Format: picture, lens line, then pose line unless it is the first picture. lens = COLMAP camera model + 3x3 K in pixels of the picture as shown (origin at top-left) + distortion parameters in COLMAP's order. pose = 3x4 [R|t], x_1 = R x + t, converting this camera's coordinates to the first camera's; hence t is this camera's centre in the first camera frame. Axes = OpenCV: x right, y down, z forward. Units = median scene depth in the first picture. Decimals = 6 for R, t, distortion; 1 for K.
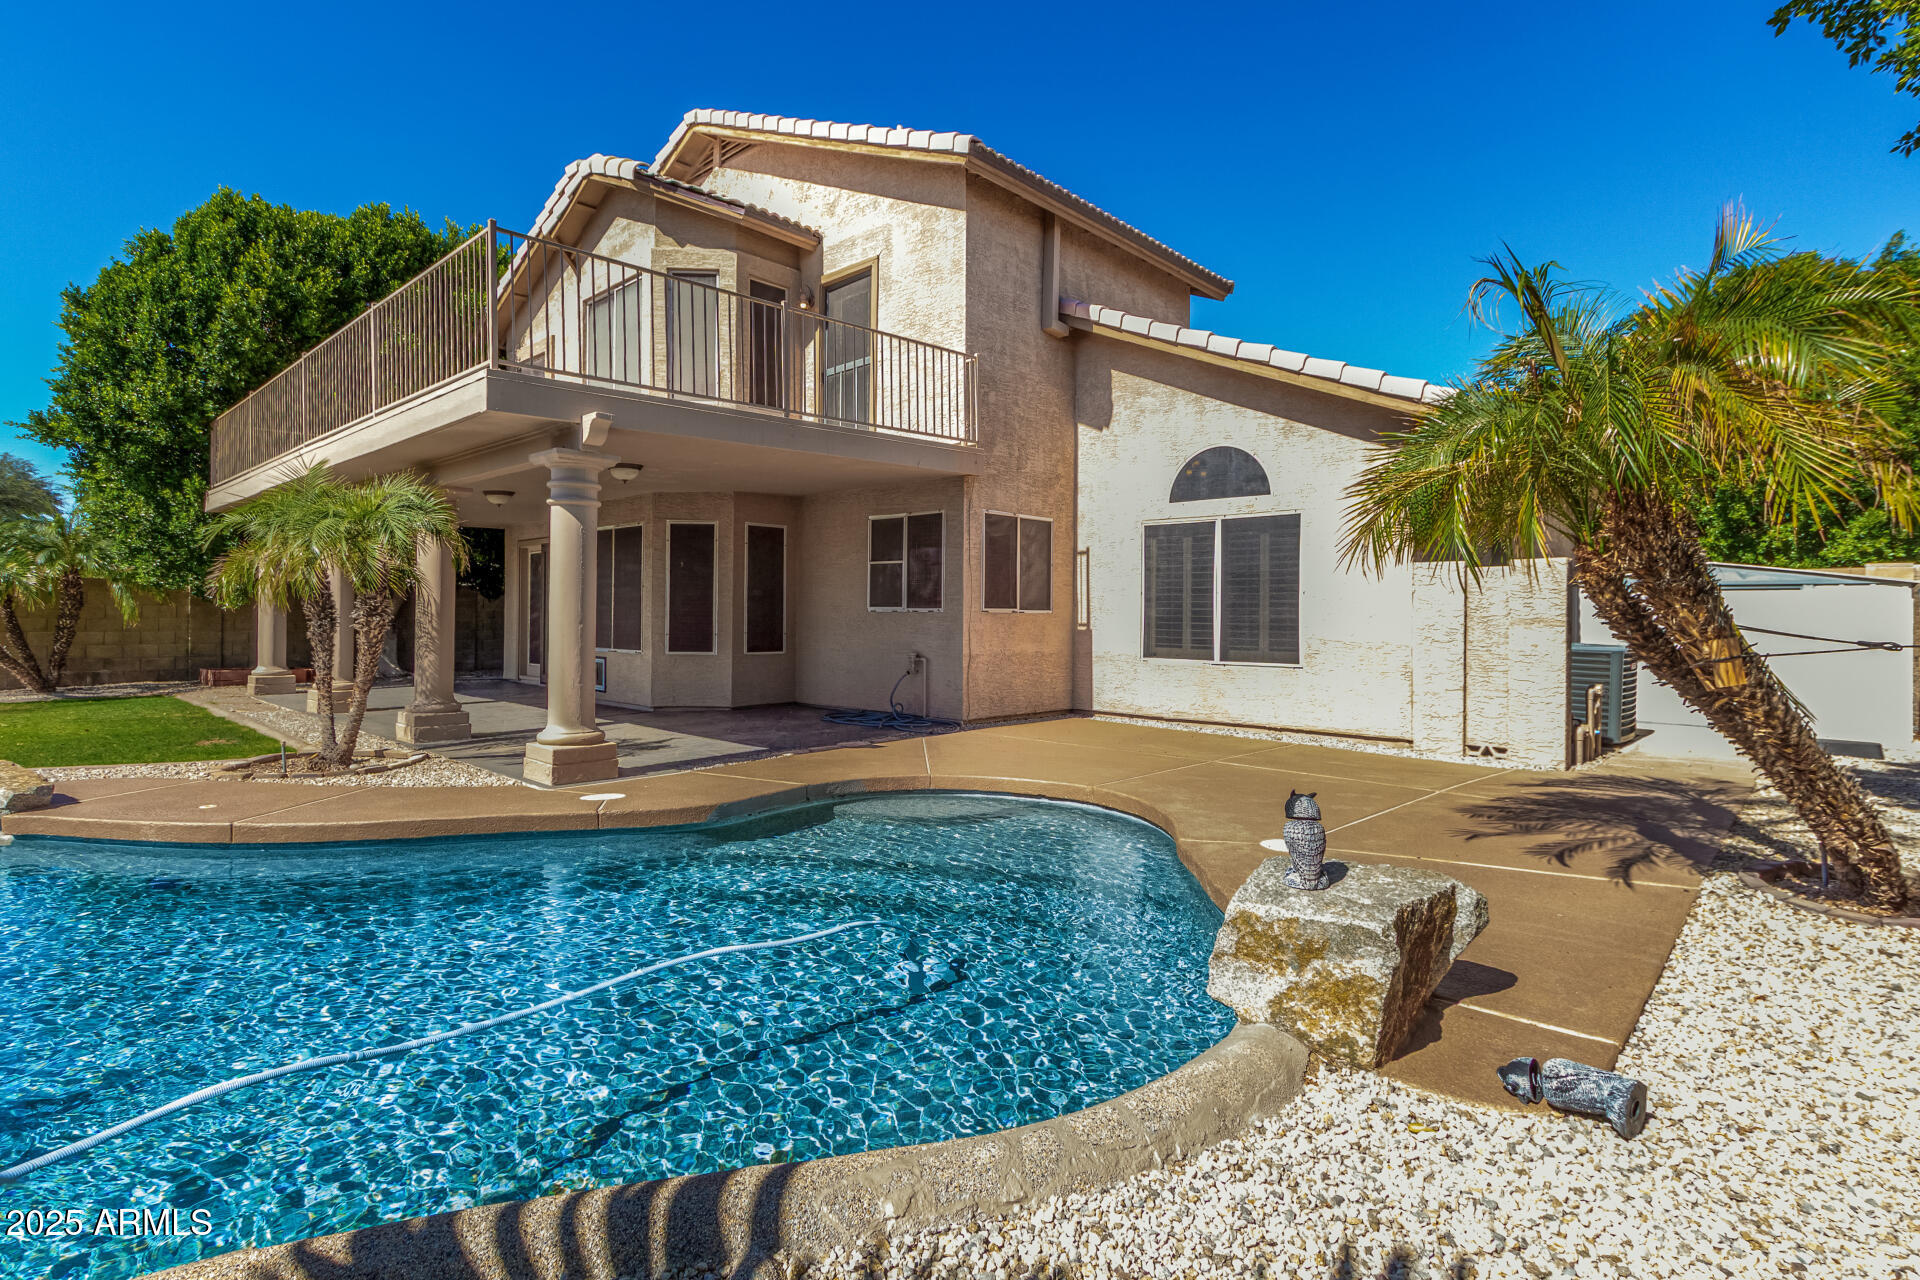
lens RADIAL K [[900.5, 0, 963.2], [0, 900.5, 621.4], [0, 0, 1]] dist [0.022454, -0.009871]
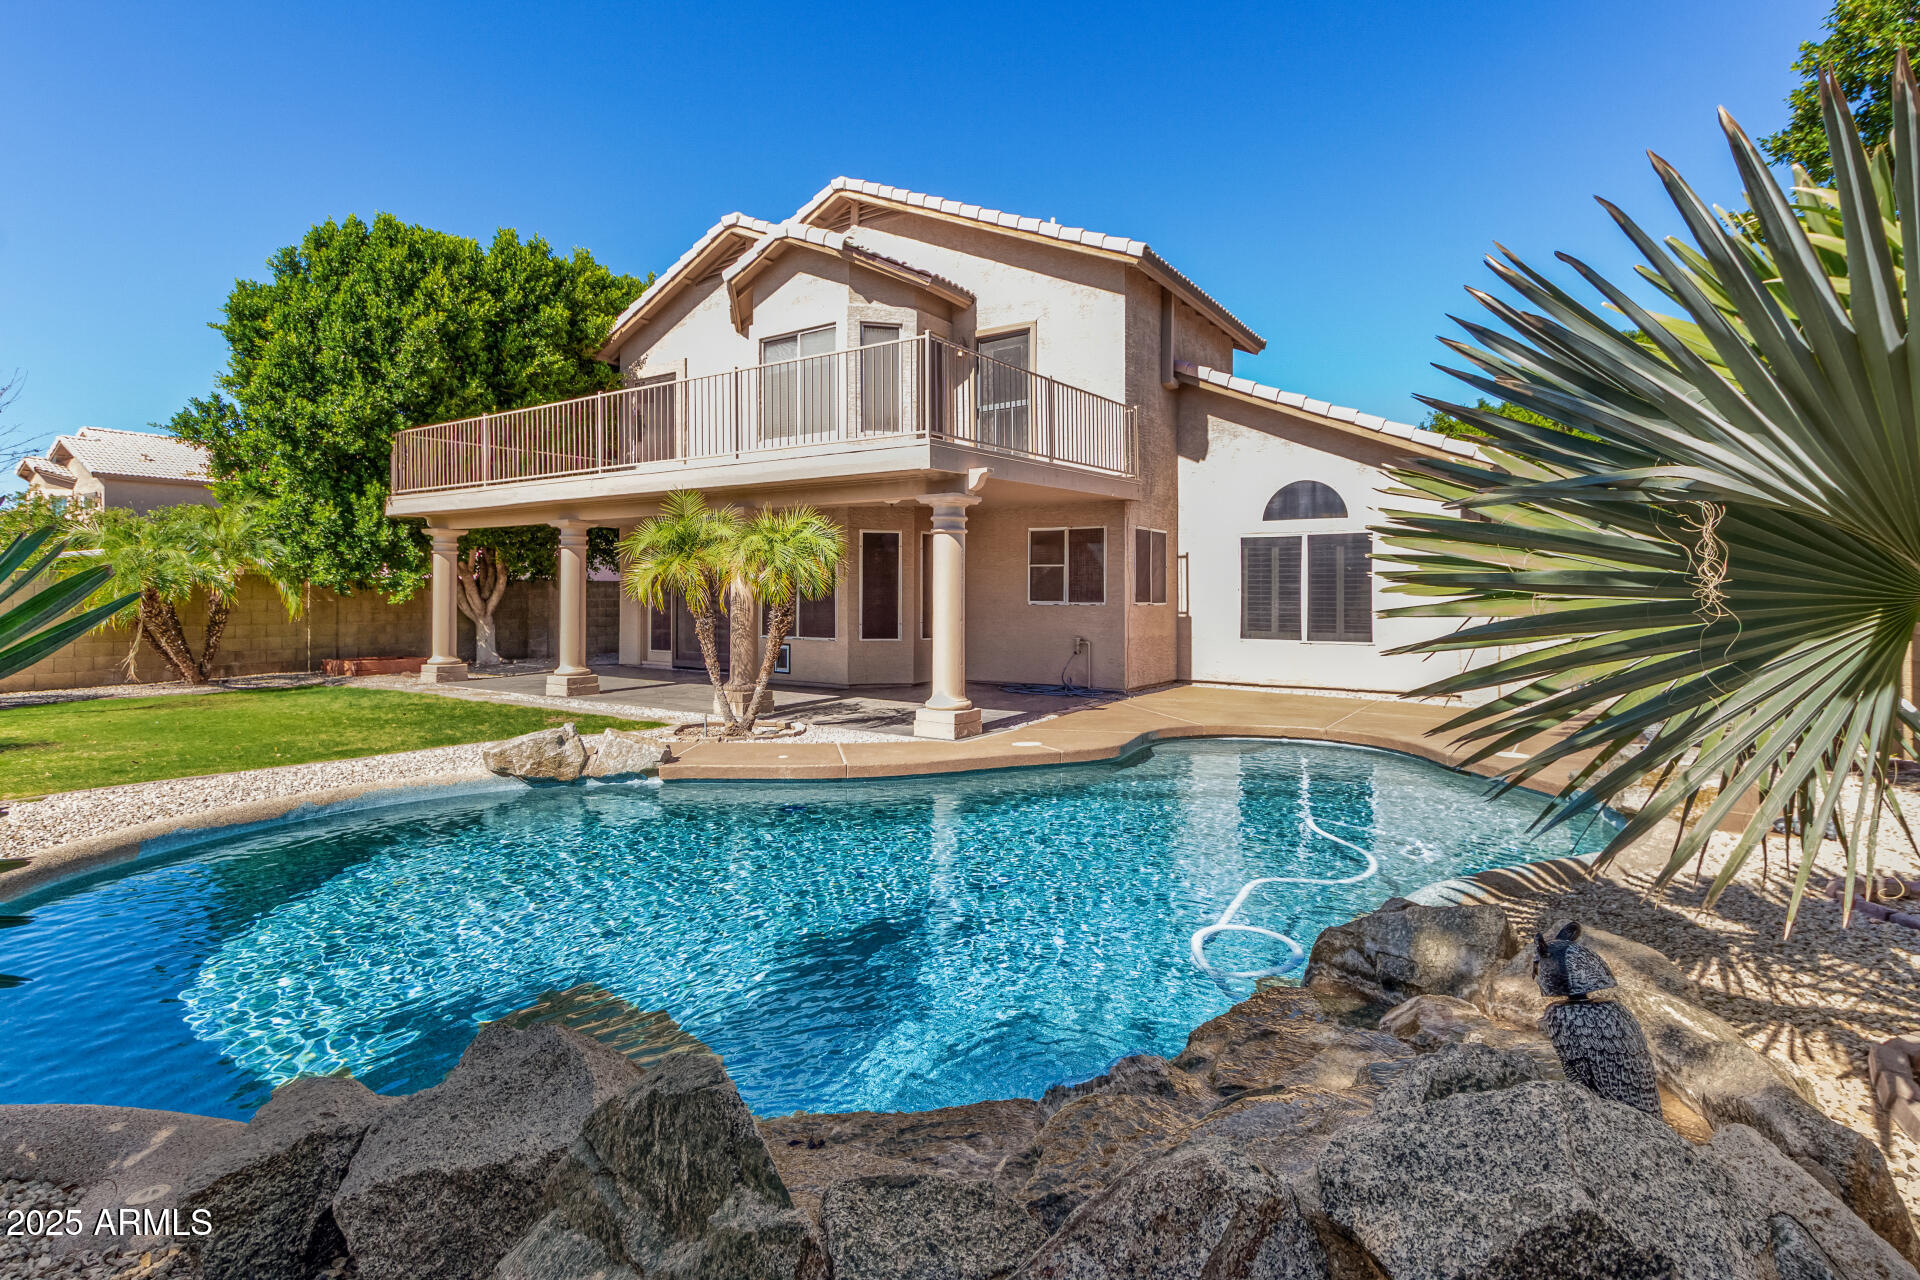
lens RADIAL K [[886.8, 0, 960.4], [0, 886.8, 603.9], [0, 0, 1]] dist [0.001987, -0.000398]
pose [[0.986124, -0.006918, 0.165867, -0.391737], [0.006230, 0.999970, 0.004666, -0.017757], [-0.165894, -0.003568, 0.986137, -0.188982]]
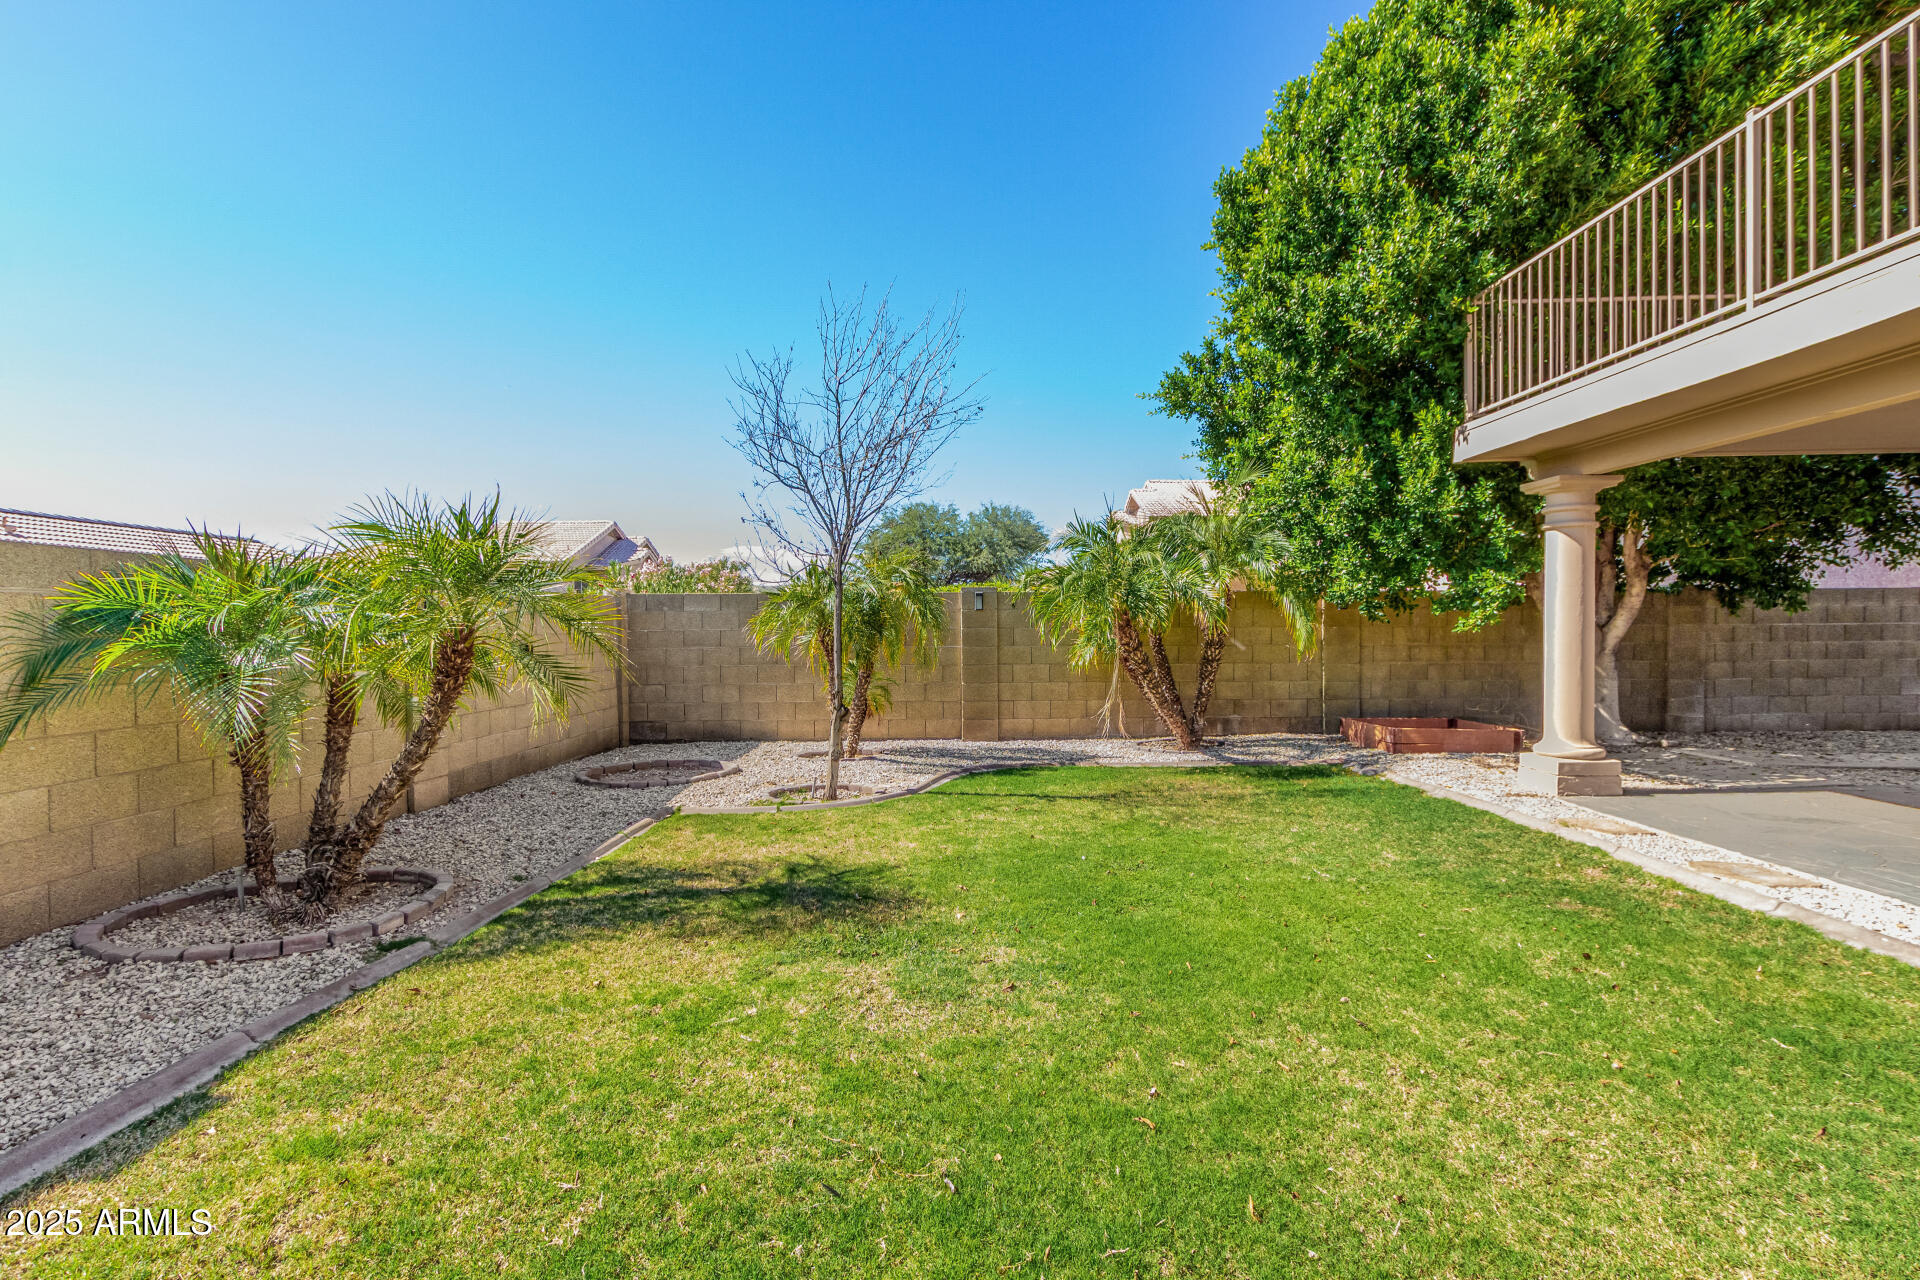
lens RADIAL K [[900.5, 0, 963.2], [0, 900.5, 621.4], [0, 0, 1]] dist [0.022454, -0.009871]
pose [[0.669263, -0.018087, -0.742805, -0.732148], [0.007428, 0.999817, -0.017653, -0.016037], [0.742988, 0.006297, 0.669275, 0.468107]]
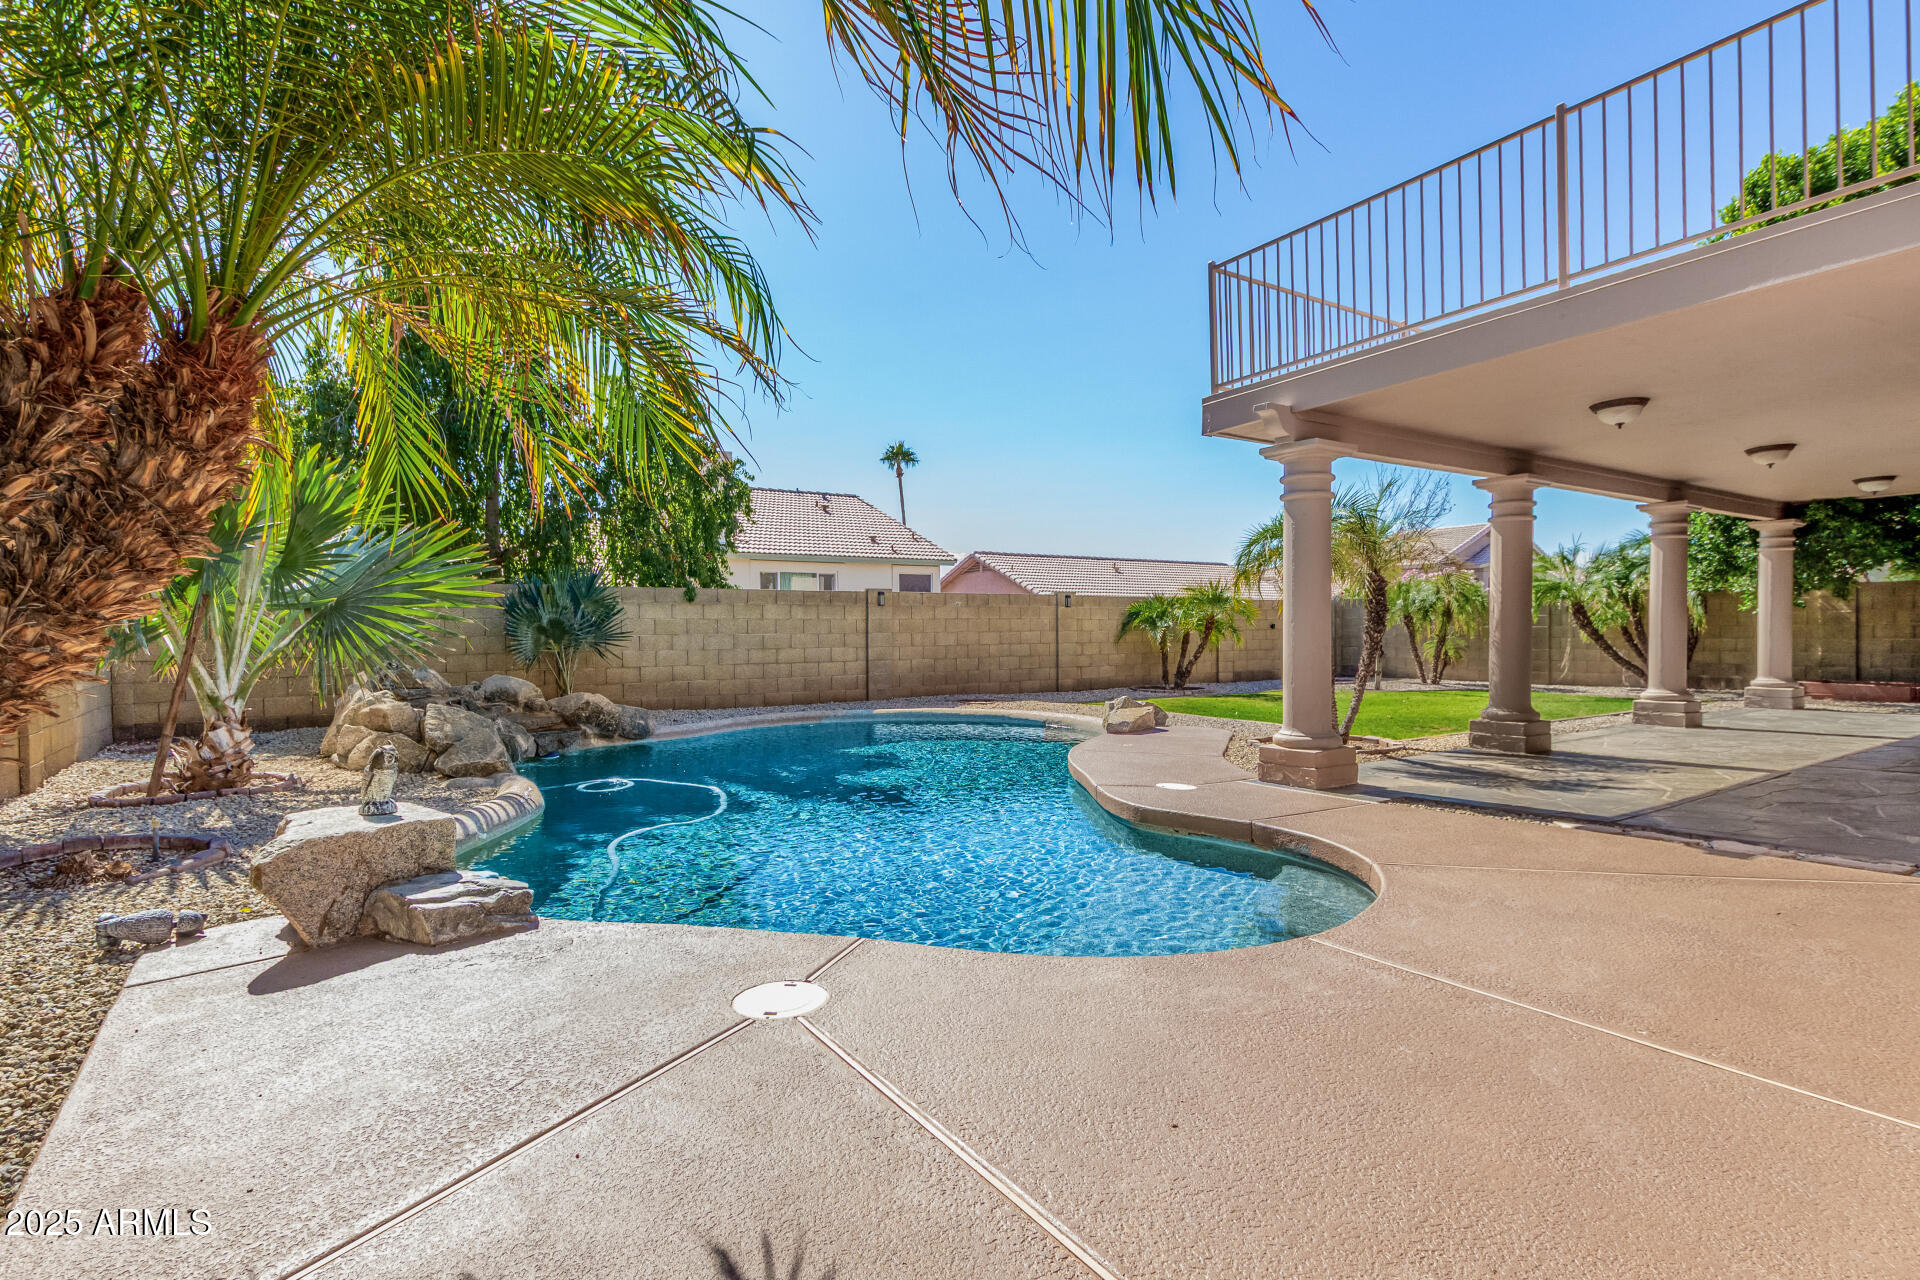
lens RADIAL K [[908.4, 0, 964.8], [0, 908.4, 641.9], [0, 0, 1]] dist [0.018700, -0.011249]
pose [[-0.232713, 0.008791, -0.972506, 0.349009], [-0.000477, 0.999958, 0.009153, 0.008272], [0.972545, 0.002594, -0.232699, 0.536738]]
